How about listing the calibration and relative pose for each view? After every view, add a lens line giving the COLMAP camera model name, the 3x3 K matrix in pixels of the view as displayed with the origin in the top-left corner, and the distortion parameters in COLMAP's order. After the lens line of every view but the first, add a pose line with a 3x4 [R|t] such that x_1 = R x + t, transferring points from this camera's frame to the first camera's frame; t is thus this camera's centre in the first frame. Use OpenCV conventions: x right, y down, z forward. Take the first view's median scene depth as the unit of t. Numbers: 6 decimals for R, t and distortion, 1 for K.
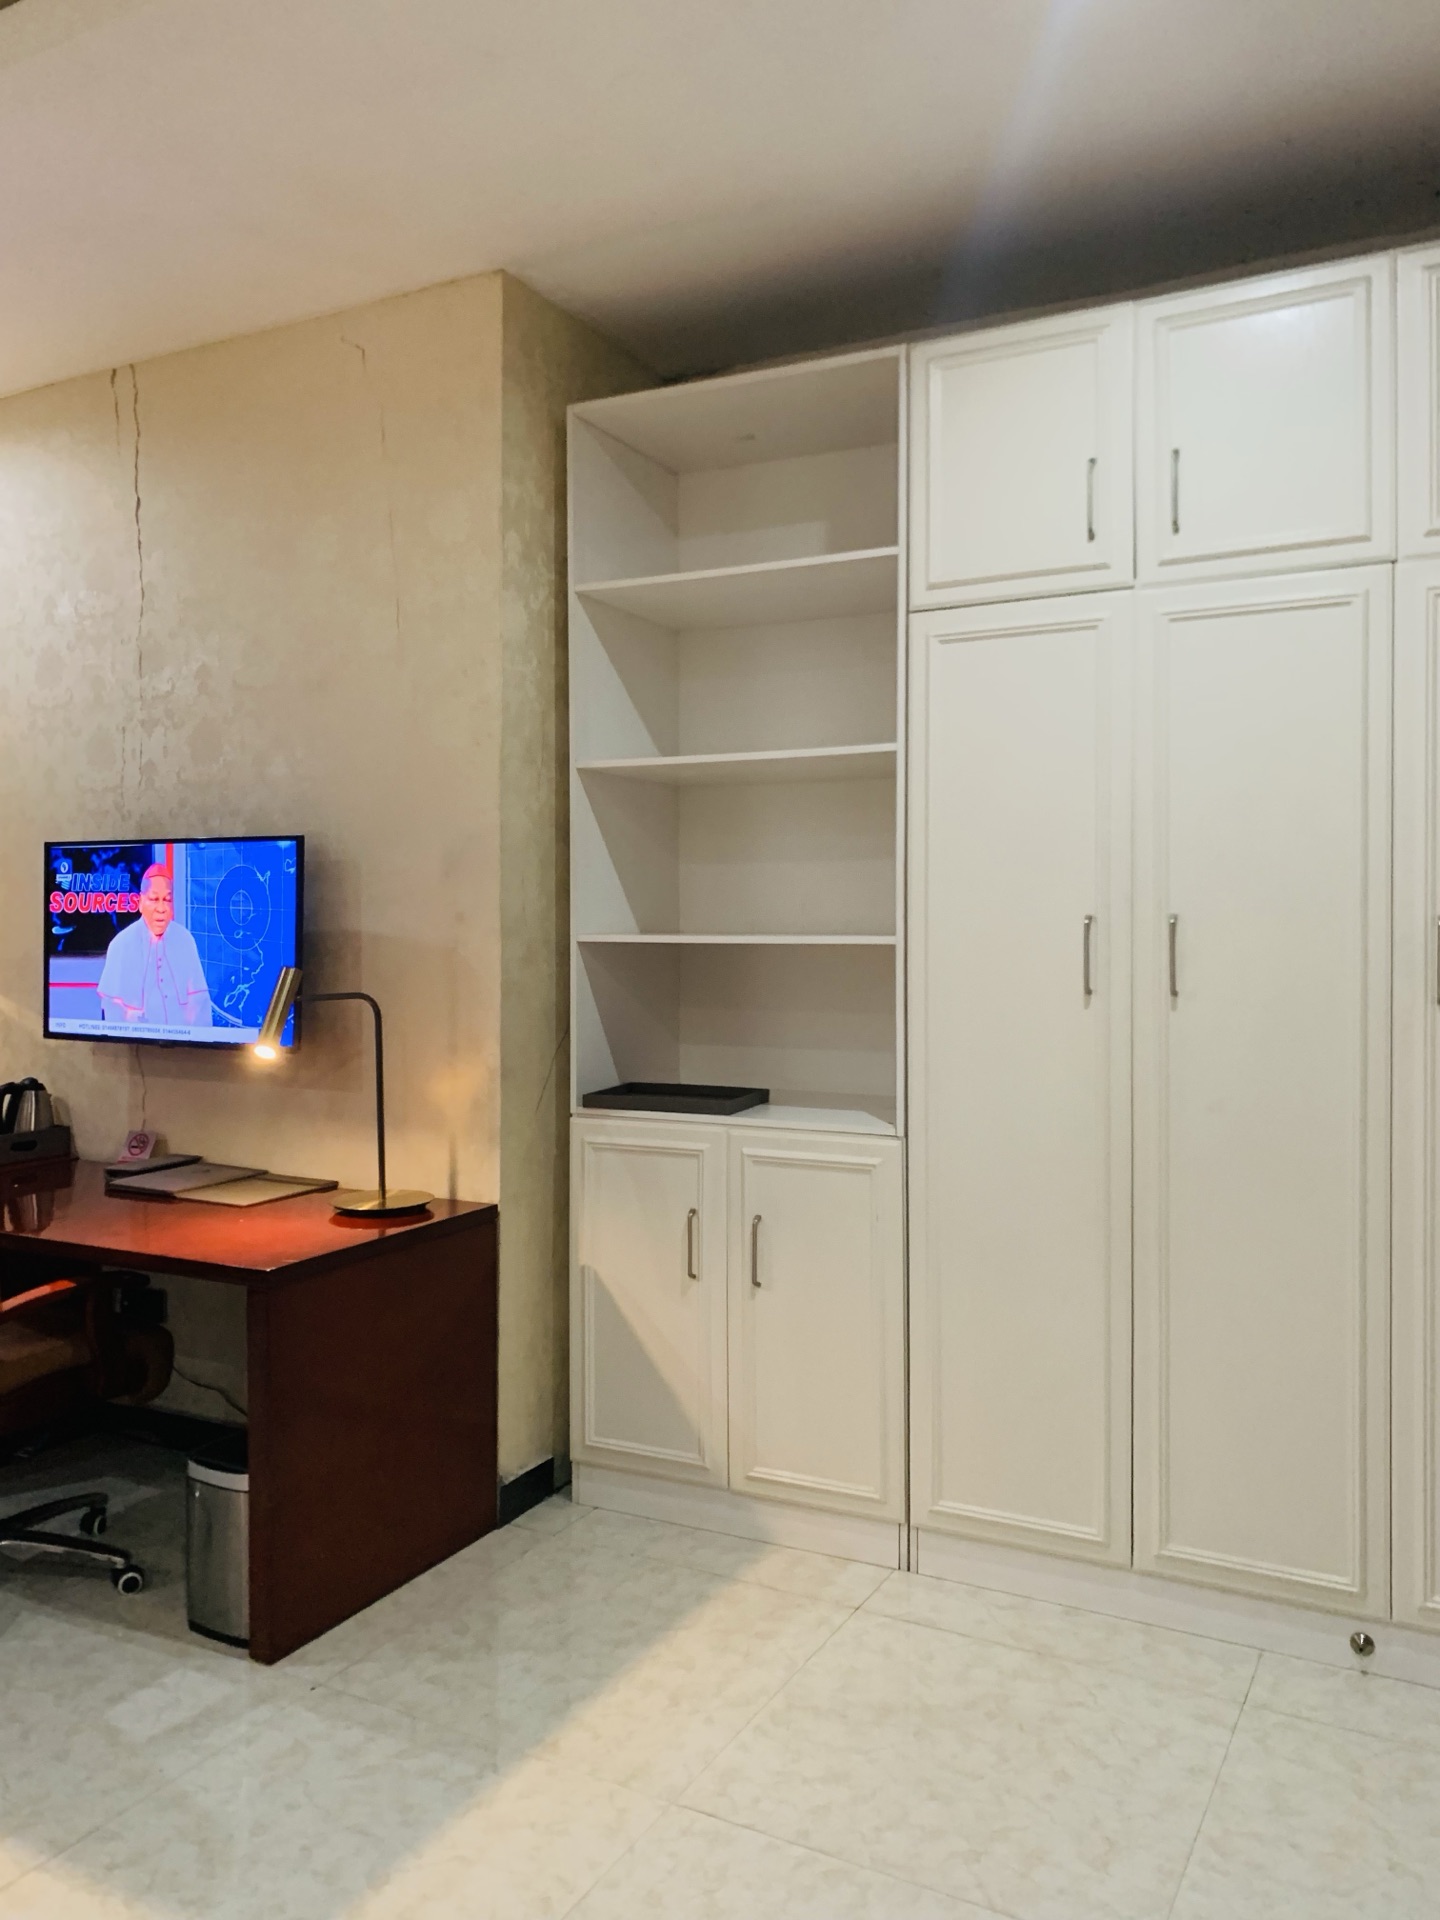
lens RADIAL K [[1467.7, 0, 716.9], [0, 1467.7, 956.9], [0, 0, 1]] dist [0.004273, 0.000893]
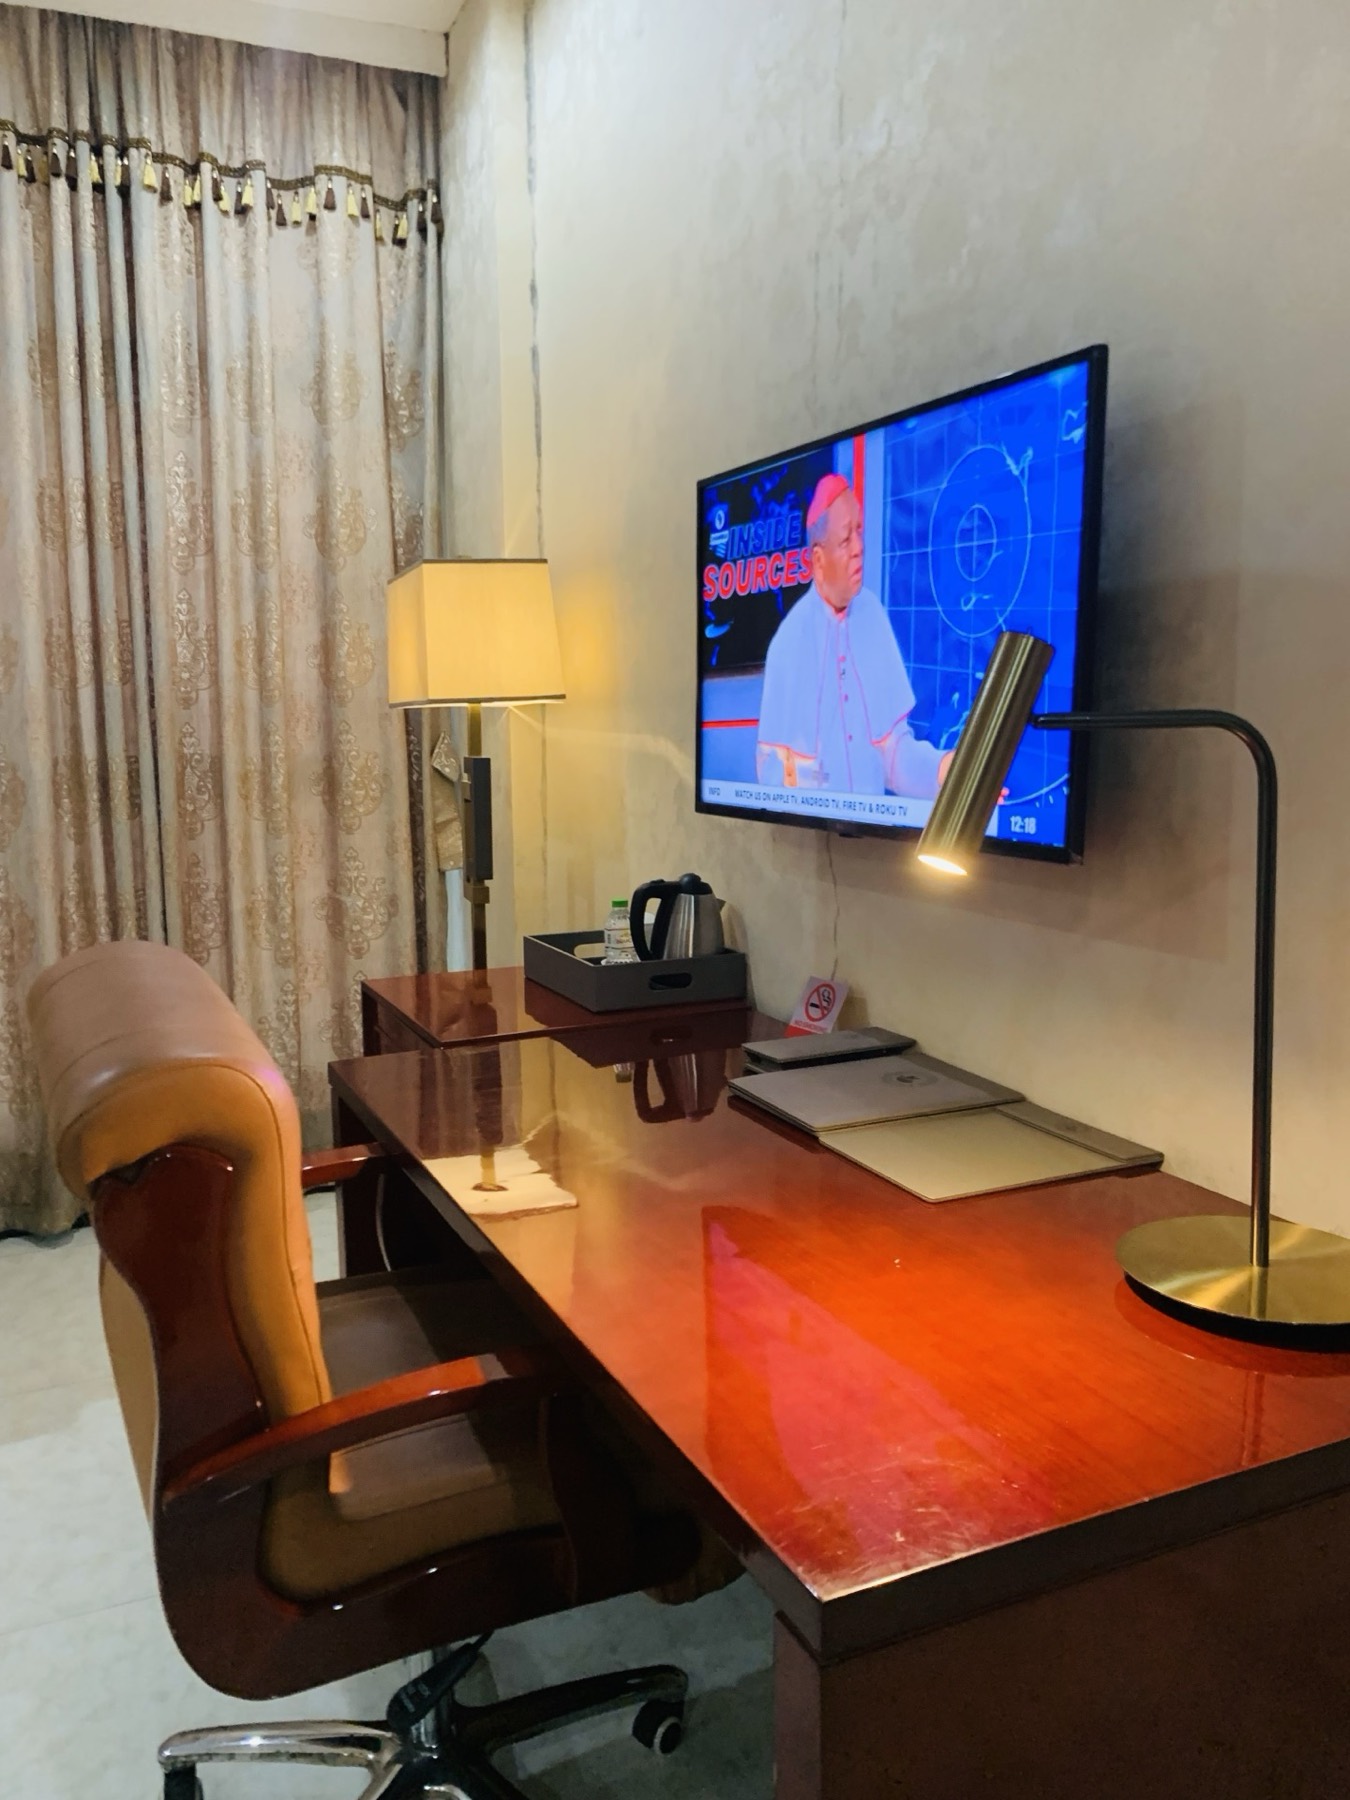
lens RADIAL K [[1375.9, 0, 672.1], [0, 1375.9, 897.1], [0, 0, 1]] dist [0.004273, 0.000893]
pose [[0.796296, 0.070240, -0.600815, -0.121019], [-0.006709, 0.994200, 0.107337, 0.029575], [0.604869, -0.081441, 0.792149, 0.545414]]
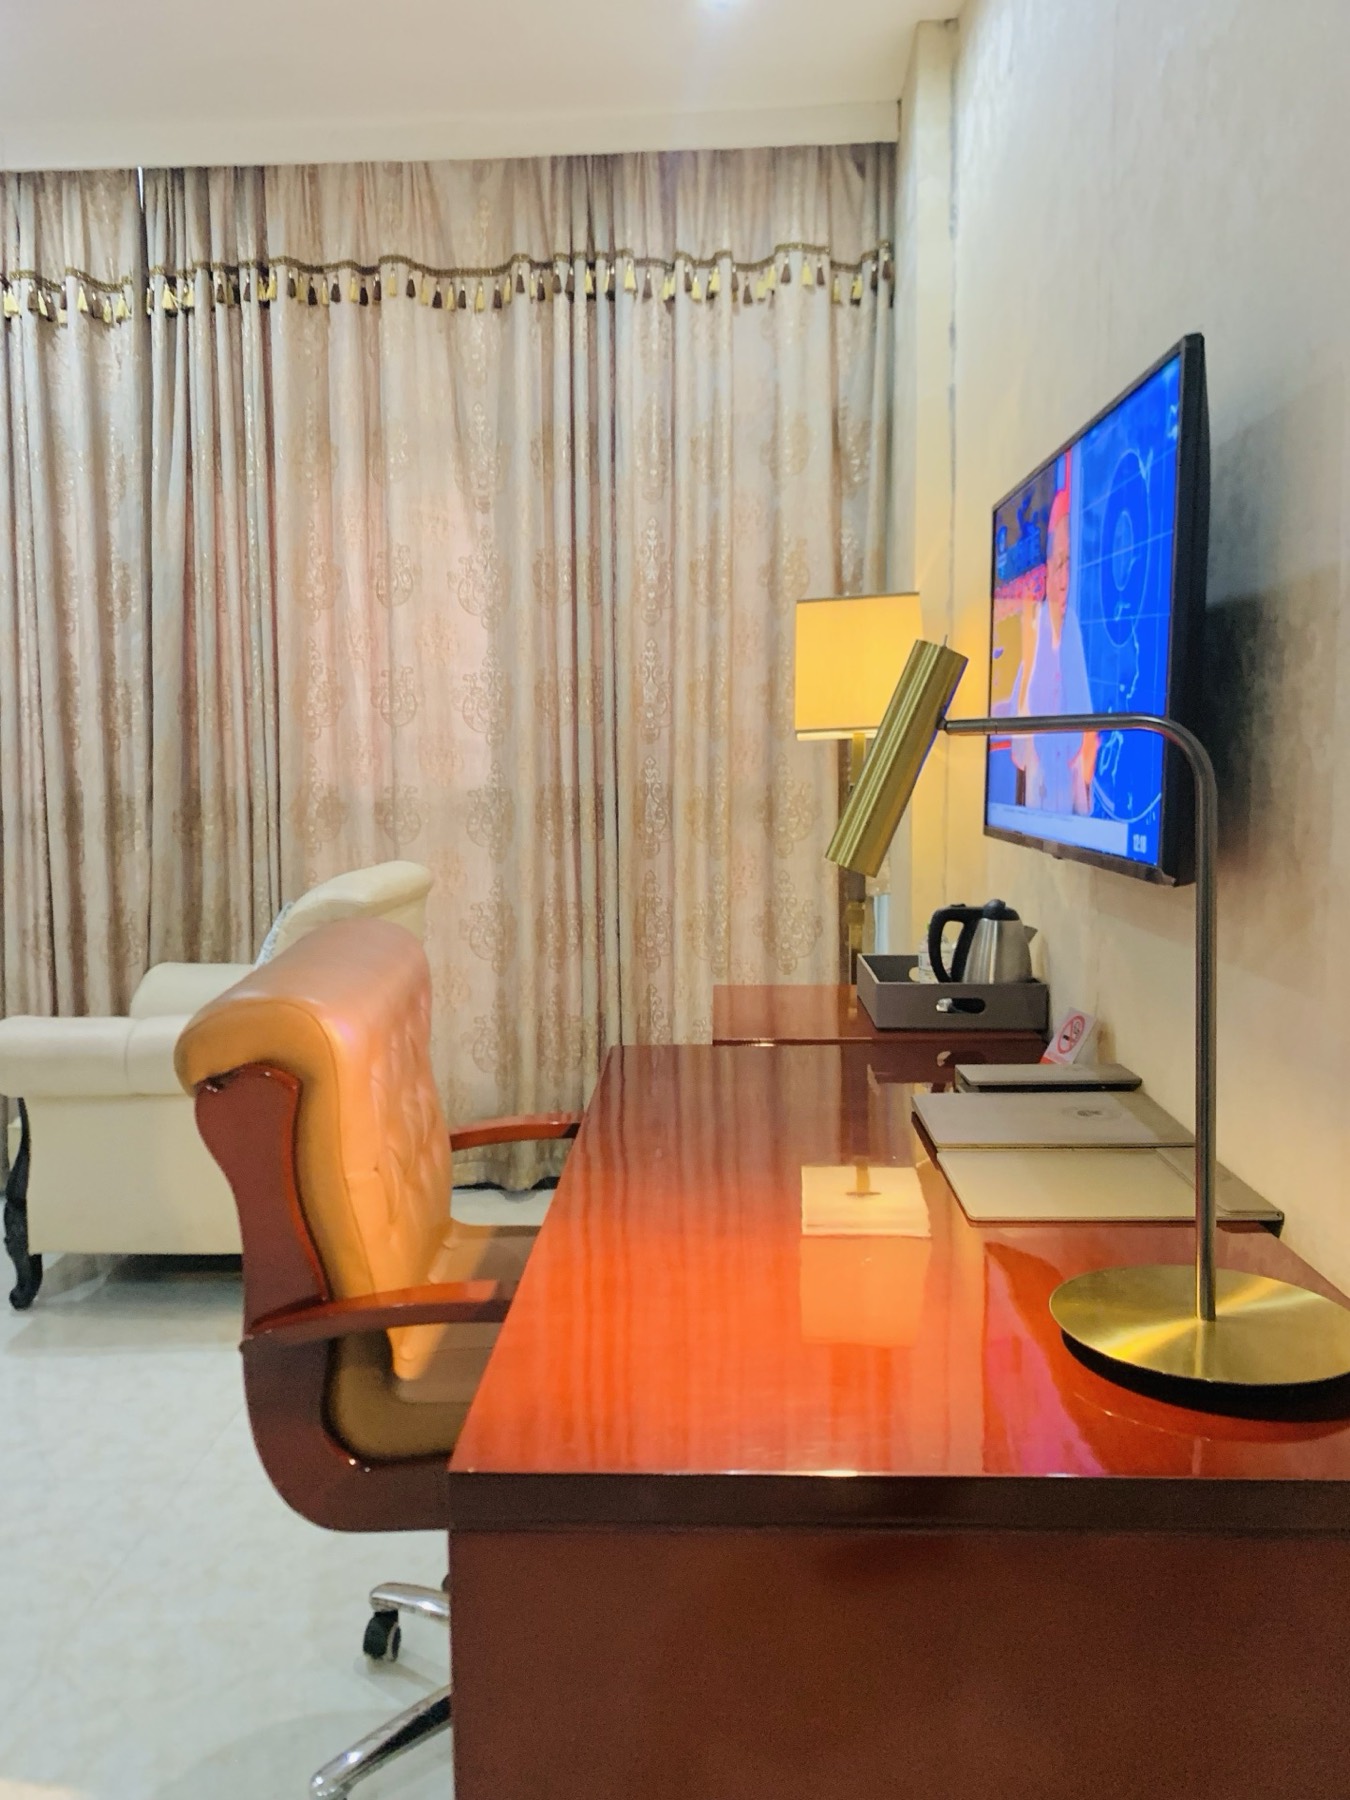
lens RADIAL K [[1363.1, 0, 675.0], [0, 1363.1, 900.0], [0, 0, 1]] dist [0.094950, -0.212910]
pose [[0.444555, 0.081656, -0.892022, -0.003993], [-0.013977, 0.996347, 0.084241, 0.036031], [0.895643, -0.024982, 0.444072, 0.639401]]
